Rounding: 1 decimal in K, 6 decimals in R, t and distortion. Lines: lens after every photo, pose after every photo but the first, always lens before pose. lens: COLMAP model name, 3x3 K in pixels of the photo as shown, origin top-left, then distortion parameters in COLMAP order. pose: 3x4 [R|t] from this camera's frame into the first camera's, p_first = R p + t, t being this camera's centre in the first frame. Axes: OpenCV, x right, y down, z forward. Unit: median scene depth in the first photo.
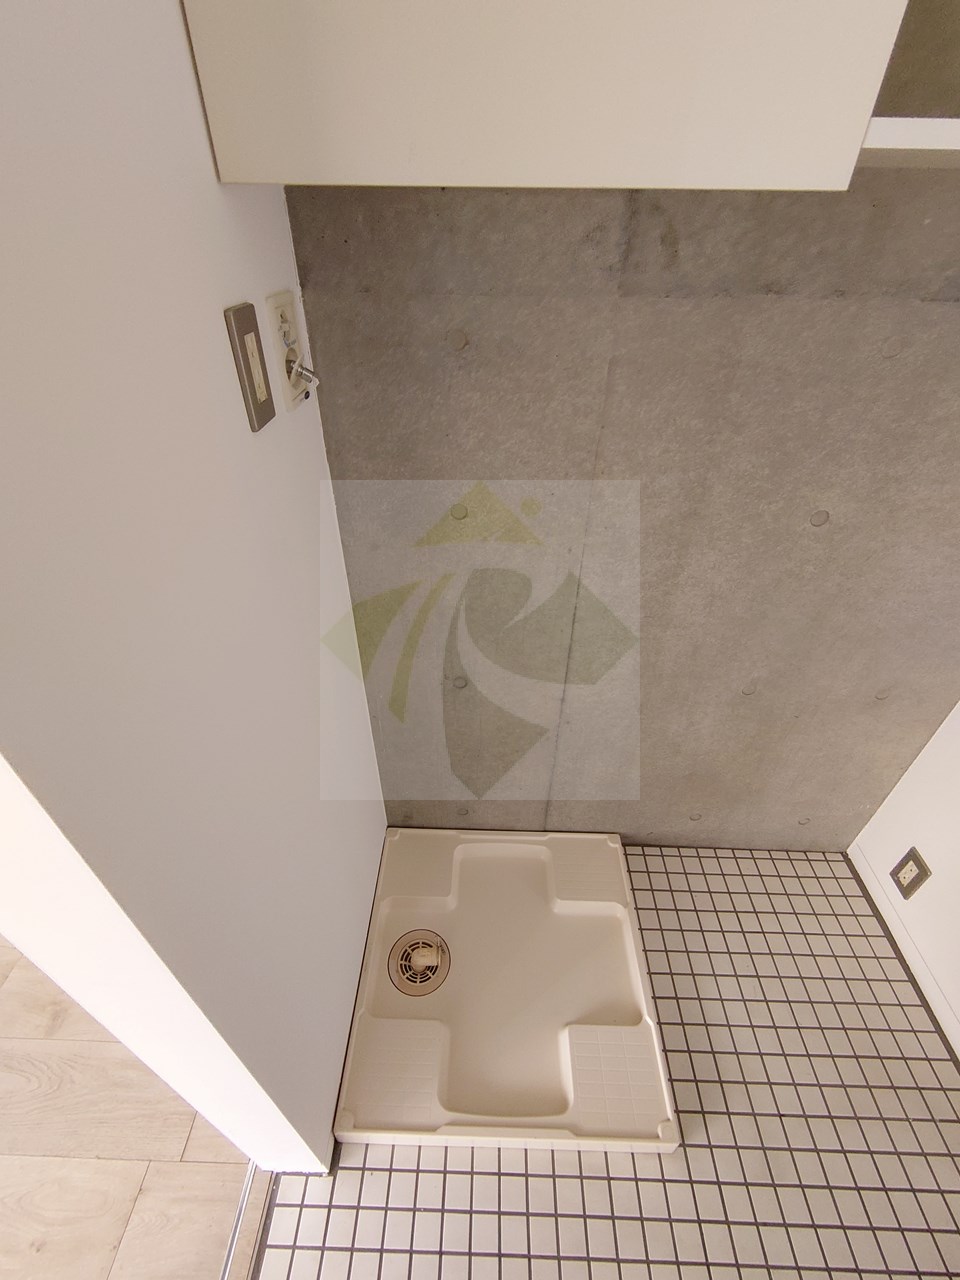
lens RADIAL K [[551.2, 0, 485.3], [0, 551.2, 643.4], [0, 0, 1]] dist [0.000184, -0.000862]
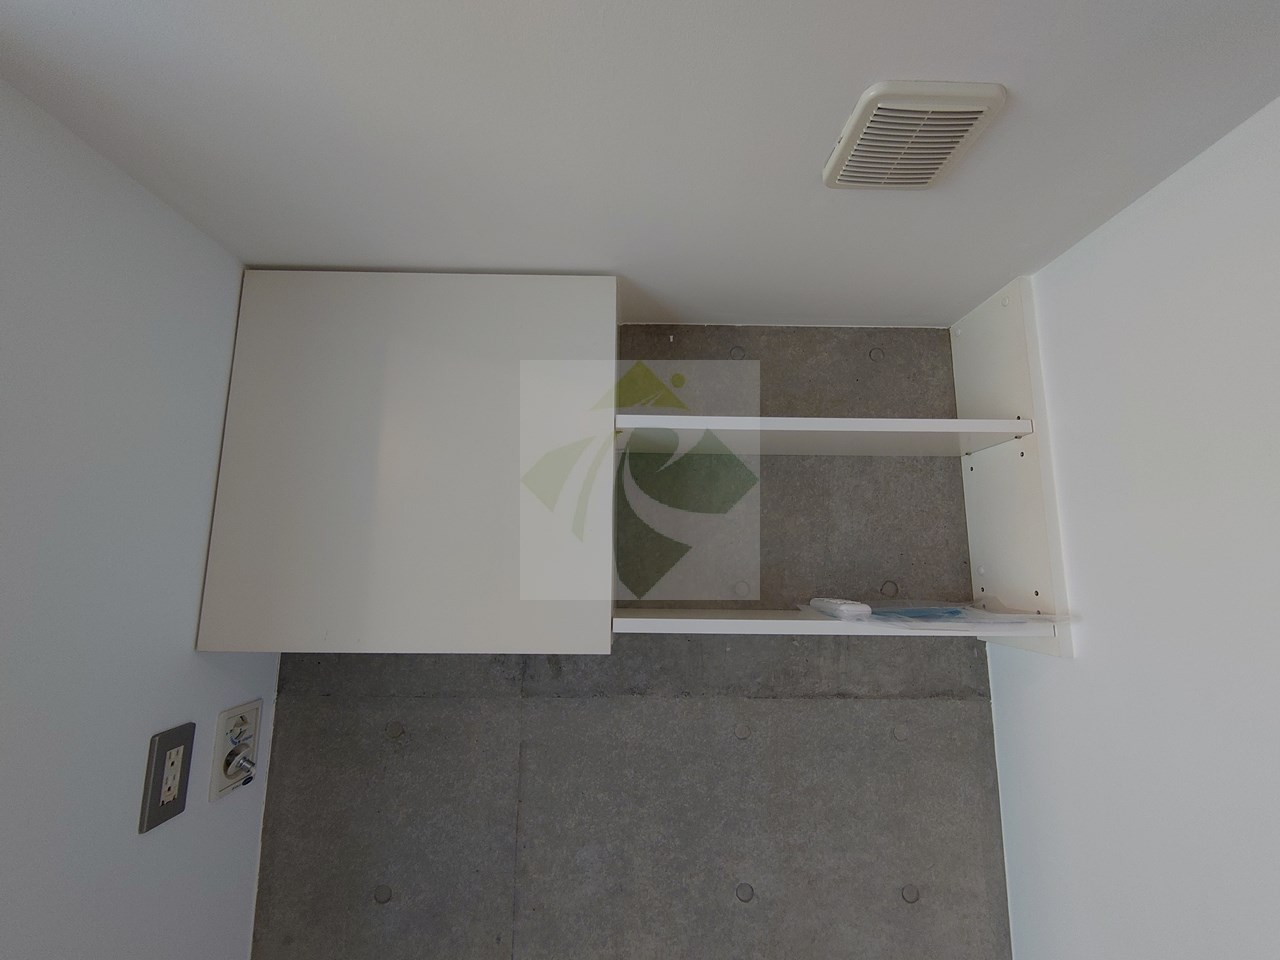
lens RADIAL K [[551.2, 0, 644.4], [0, 551.2, 478.1], [0, 0, 1]] dist [0.000184, -0.000862]
pose [[0.999143, 0.001947, 0.041355, 0.423935], [0.028578, 0.690308, -0.722951, -0.031015], [-0.029955, 0.723513, 0.689660, -0.253600]]
